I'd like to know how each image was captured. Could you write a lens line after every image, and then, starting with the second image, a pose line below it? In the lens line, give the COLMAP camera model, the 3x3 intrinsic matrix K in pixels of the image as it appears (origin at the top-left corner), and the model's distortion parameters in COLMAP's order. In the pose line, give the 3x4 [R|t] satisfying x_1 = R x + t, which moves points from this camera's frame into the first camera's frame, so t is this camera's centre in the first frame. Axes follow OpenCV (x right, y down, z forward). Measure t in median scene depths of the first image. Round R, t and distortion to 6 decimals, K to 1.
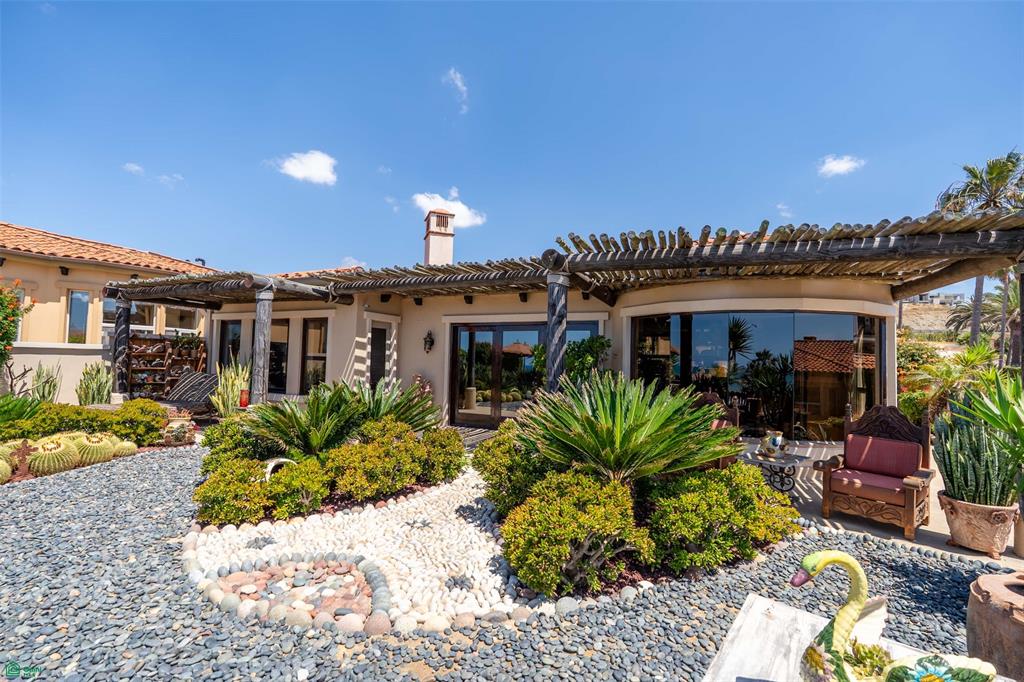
lens RADIAL K [[404.7, 0, 512.0], [0, 404.7, 341.0], [0, 0, 1]] dist [-0.002325, -0.000245]
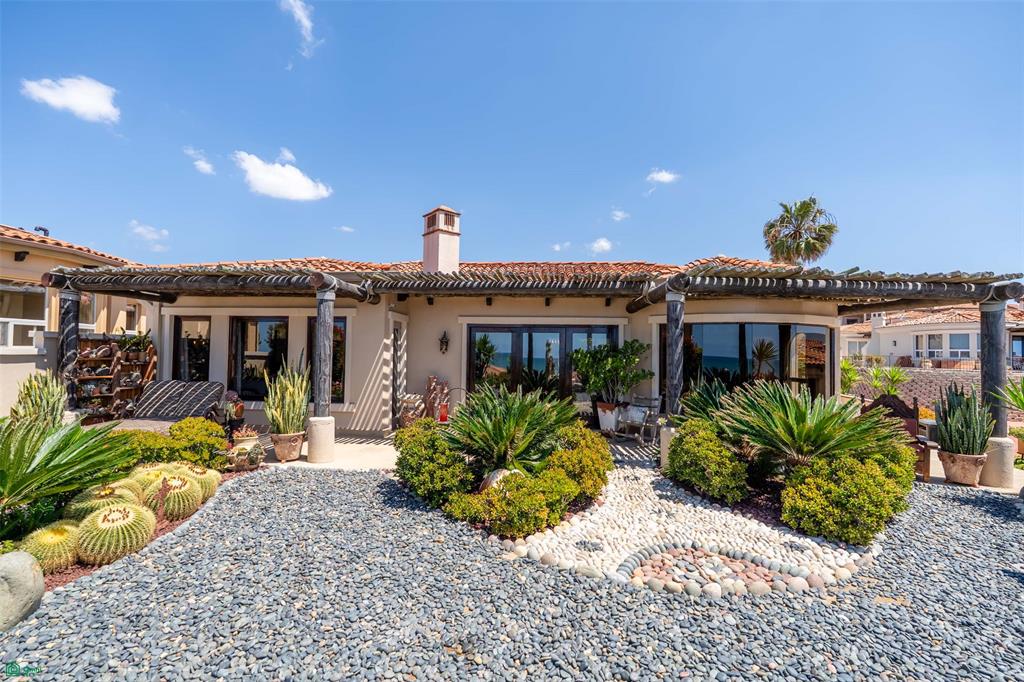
lens RADIAL K [[404.7, 0, 512.0], [0, 404.7, 341.0], [0, 0, 1]] dist [-0.002325, -0.000245]
pose [[0.953640, -0.000136, 0.300950, -0.354491], [-0.006422, 0.999763, 0.020800, -0.024087], [-0.300882, -0.021769, 0.953413, 0.008168]]
